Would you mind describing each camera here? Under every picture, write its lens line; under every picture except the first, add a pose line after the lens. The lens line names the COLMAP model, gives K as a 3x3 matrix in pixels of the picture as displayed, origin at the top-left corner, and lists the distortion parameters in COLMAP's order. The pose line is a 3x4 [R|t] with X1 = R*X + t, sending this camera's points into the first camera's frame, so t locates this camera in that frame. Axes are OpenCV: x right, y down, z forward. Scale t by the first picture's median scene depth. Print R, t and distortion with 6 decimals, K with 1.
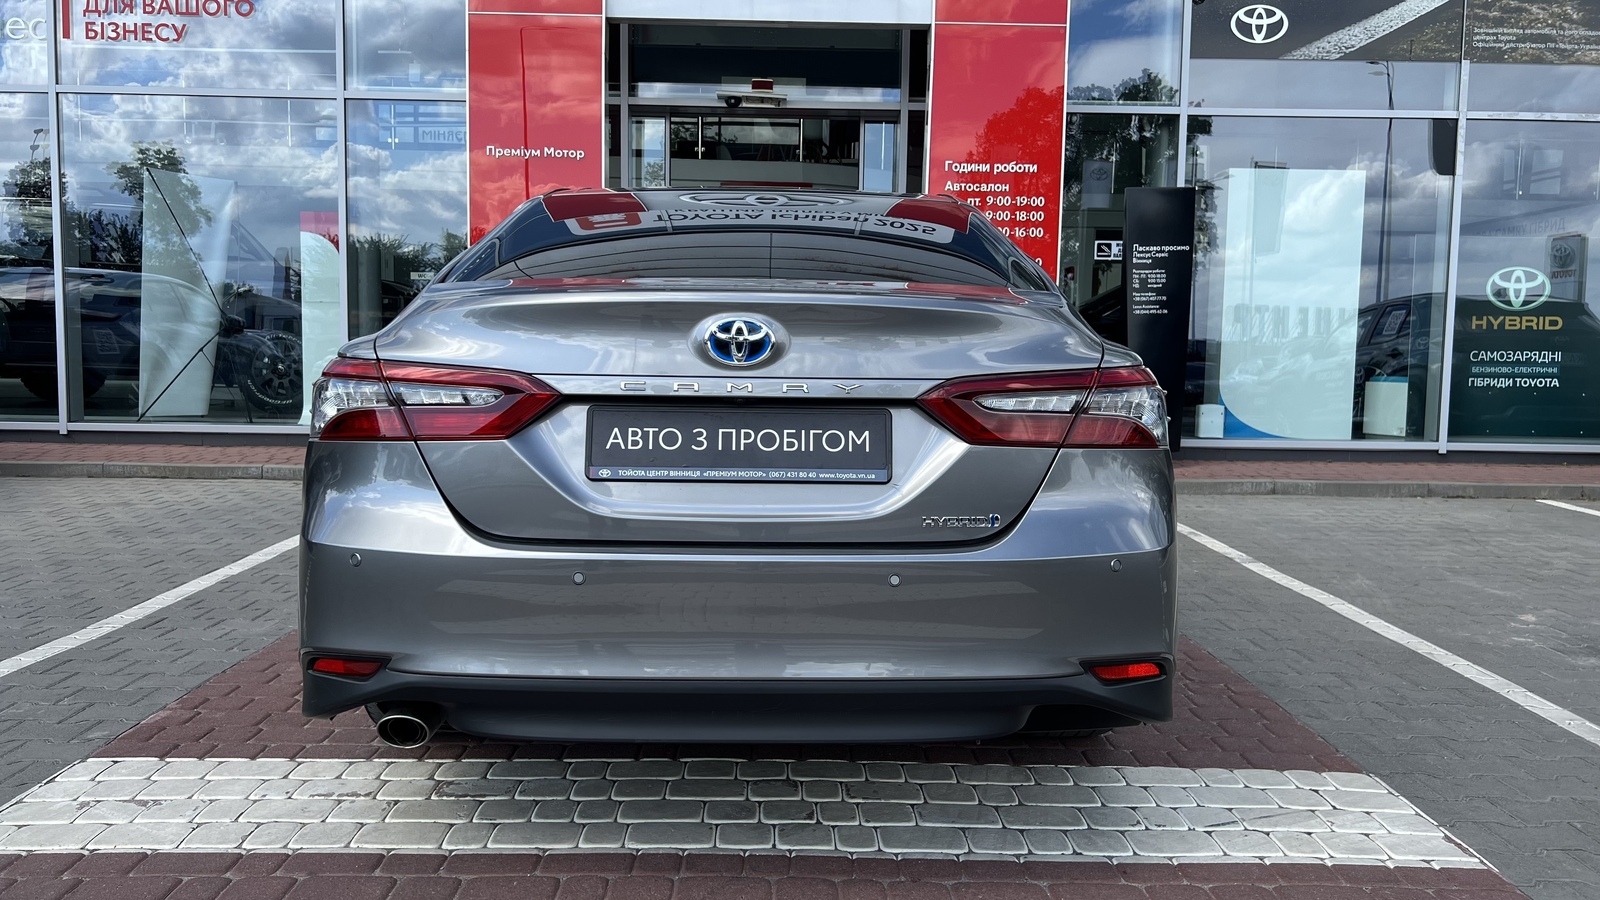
lens RADIAL K [[1218.8, 0, 800.0], [0, 1218.8, 450.0], [0, 0, 1]] dist [0.056669, -0.061889]
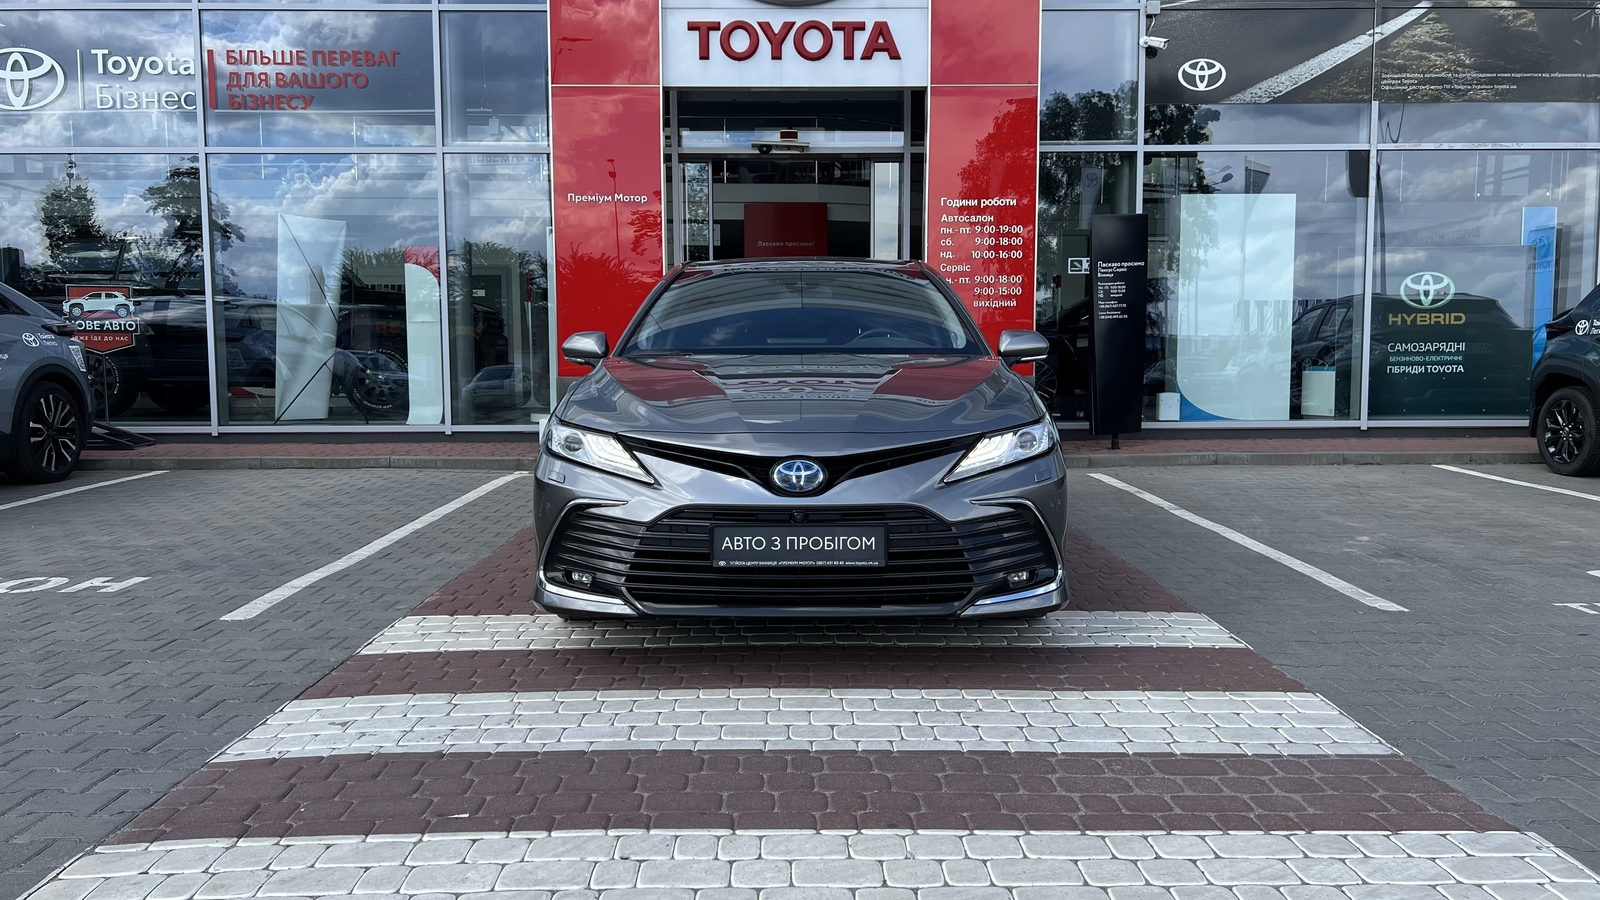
lens RADIAL K [[1216.7, 0, 800.0], [0, 1216.7, 450.0], [0, 0, 1]] dist [0.062548, -0.070043]
pose [[0.999762, -0.019302, -0.010197, -0.013806], [0.019285, 0.999812, -0.001837, 0.014812], [0.010230, 0.001640, 0.999946, -0.207478]]
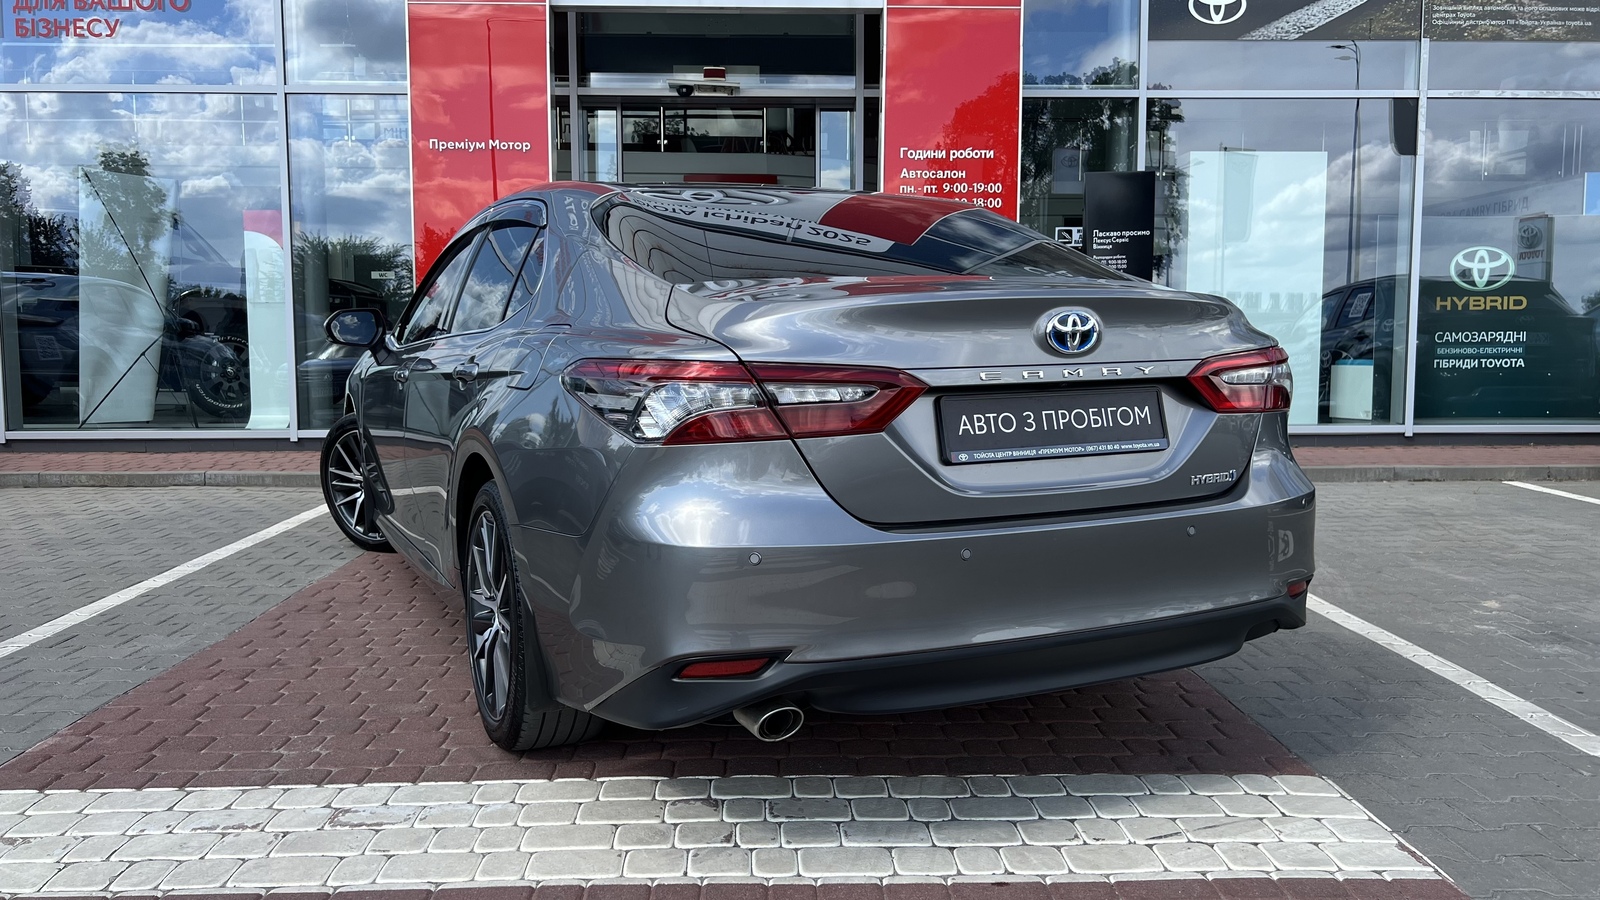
lens RADIAL K [[1216.7, 0, 800.0], [0, 1216.7, 450.0], [0, 0, 1]] dist [0.062548, -0.070043]
pose [[0.999683, -0.019168, 0.016297, 0.016392], [0.019086, 0.999804, 0.005217, -0.000709], [-0.016394, -0.004904, 0.999854, 0.019332]]
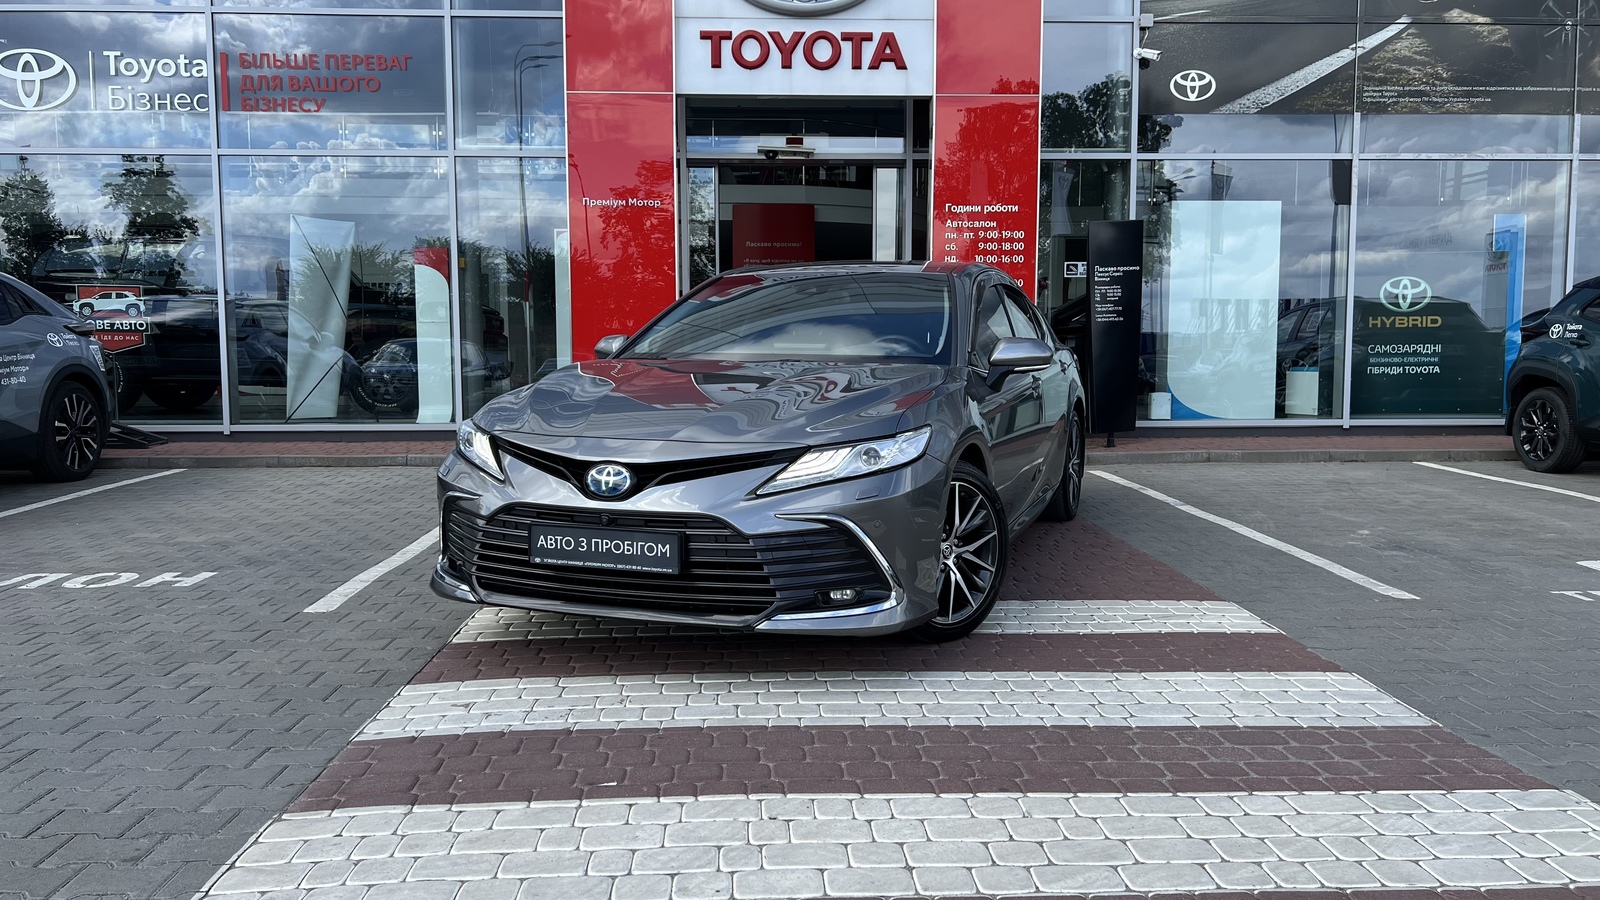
lens RADIAL K [[1216.7, 0, 800.0], [0, 1216.7, 450.0], [0, 0, 1]] dist [0.062548, -0.070043]
pose [[0.999590, -0.019922, 0.020552, -0.058277], [0.019893, 0.999801, 0.001631, 0.012462], [-0.020580, -0.001222, 0.999787, -0.240754]]
